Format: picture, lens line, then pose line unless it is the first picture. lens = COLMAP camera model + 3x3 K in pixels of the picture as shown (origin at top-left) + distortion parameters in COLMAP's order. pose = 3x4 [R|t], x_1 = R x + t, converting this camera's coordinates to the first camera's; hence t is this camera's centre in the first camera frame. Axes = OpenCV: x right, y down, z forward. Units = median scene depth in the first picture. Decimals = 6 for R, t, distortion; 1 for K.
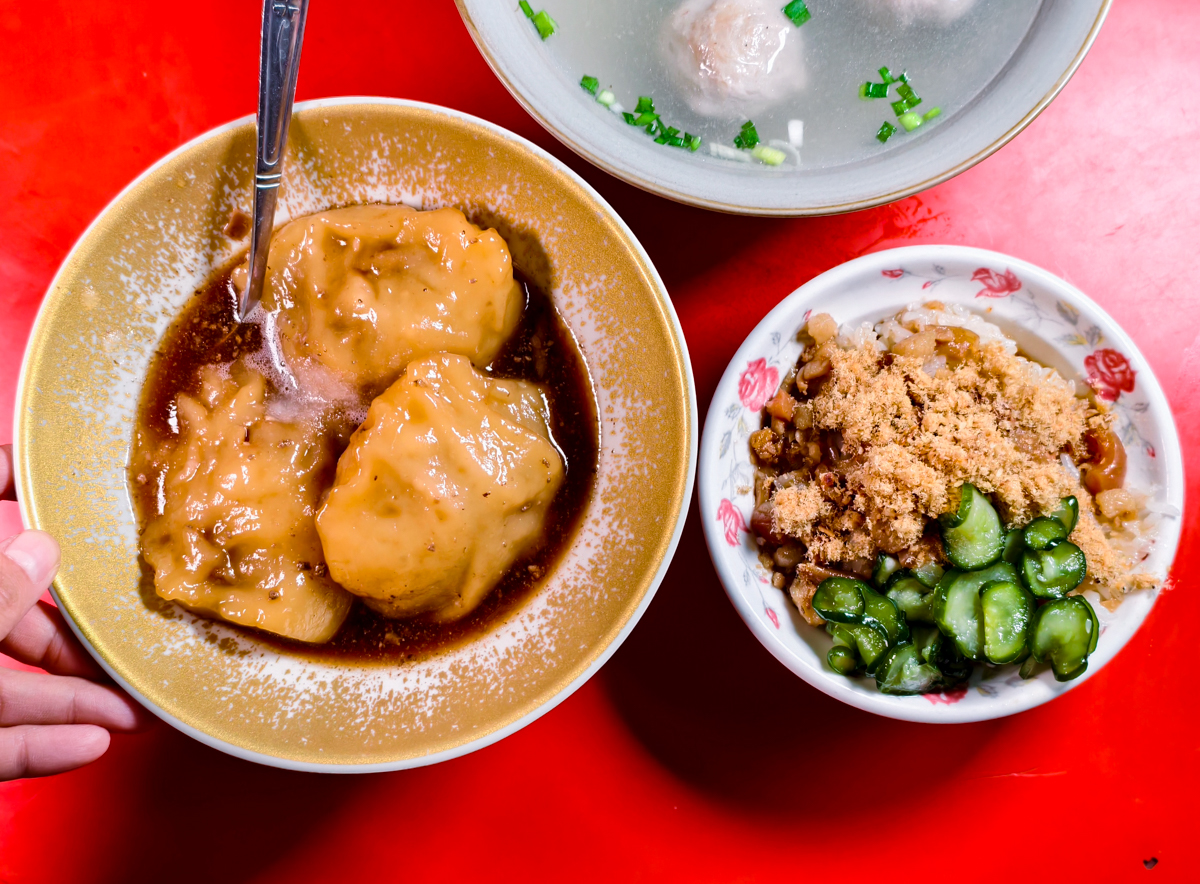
lens RADIAL K [[1679.8, 0, 600.0], [0, 1679.8, 442.0], [0, 0, 1]] dist [0.142440, -0.750609]
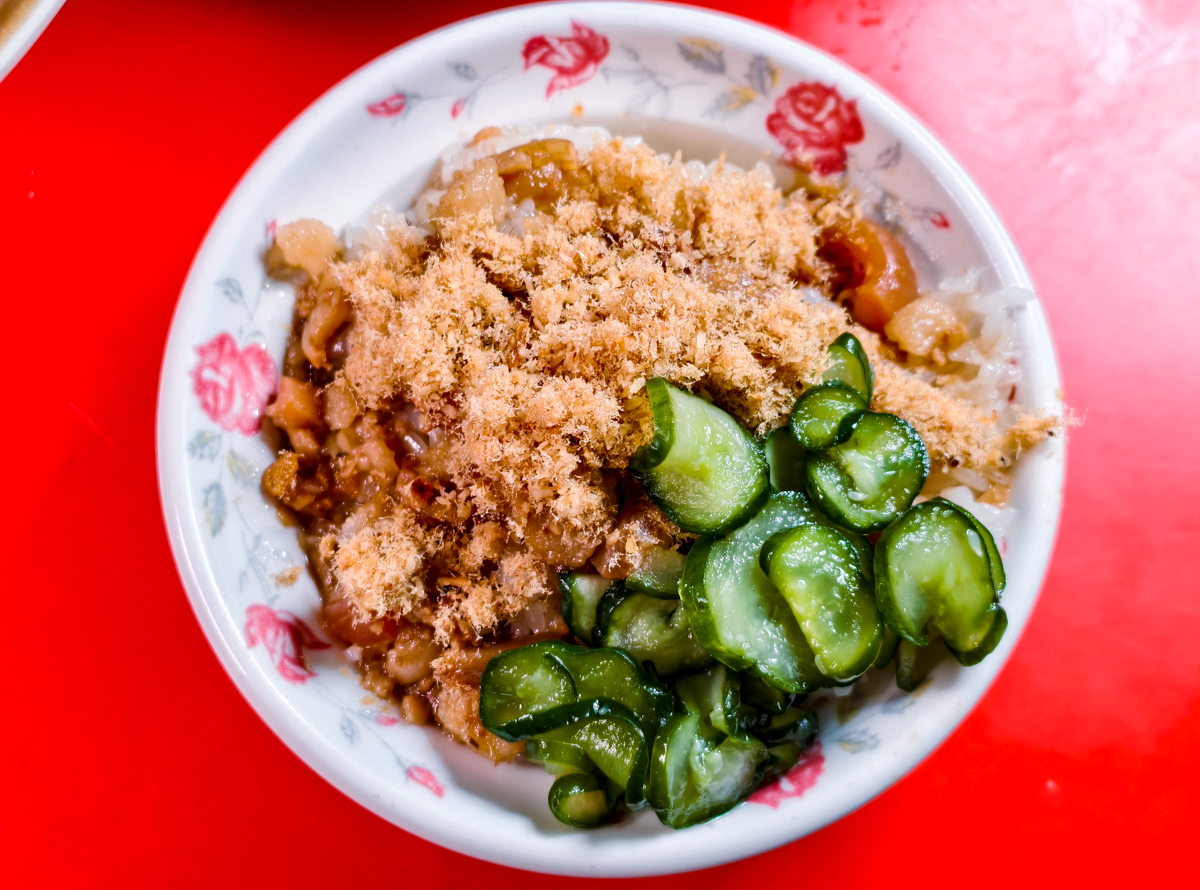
lens RADIAL K [[1679.8, 0, 600.0], [0, 1679.8, 445.0], [0, 0, 1]] dist [0.142440, -0.750609]
pose [[0.911189, -0.384432, 0.148144, 0.115870], [0.401752, 0.908776, -0.112791, 0.092199], [-0.091269, 0.162291, 0.982513, 0.485914]]
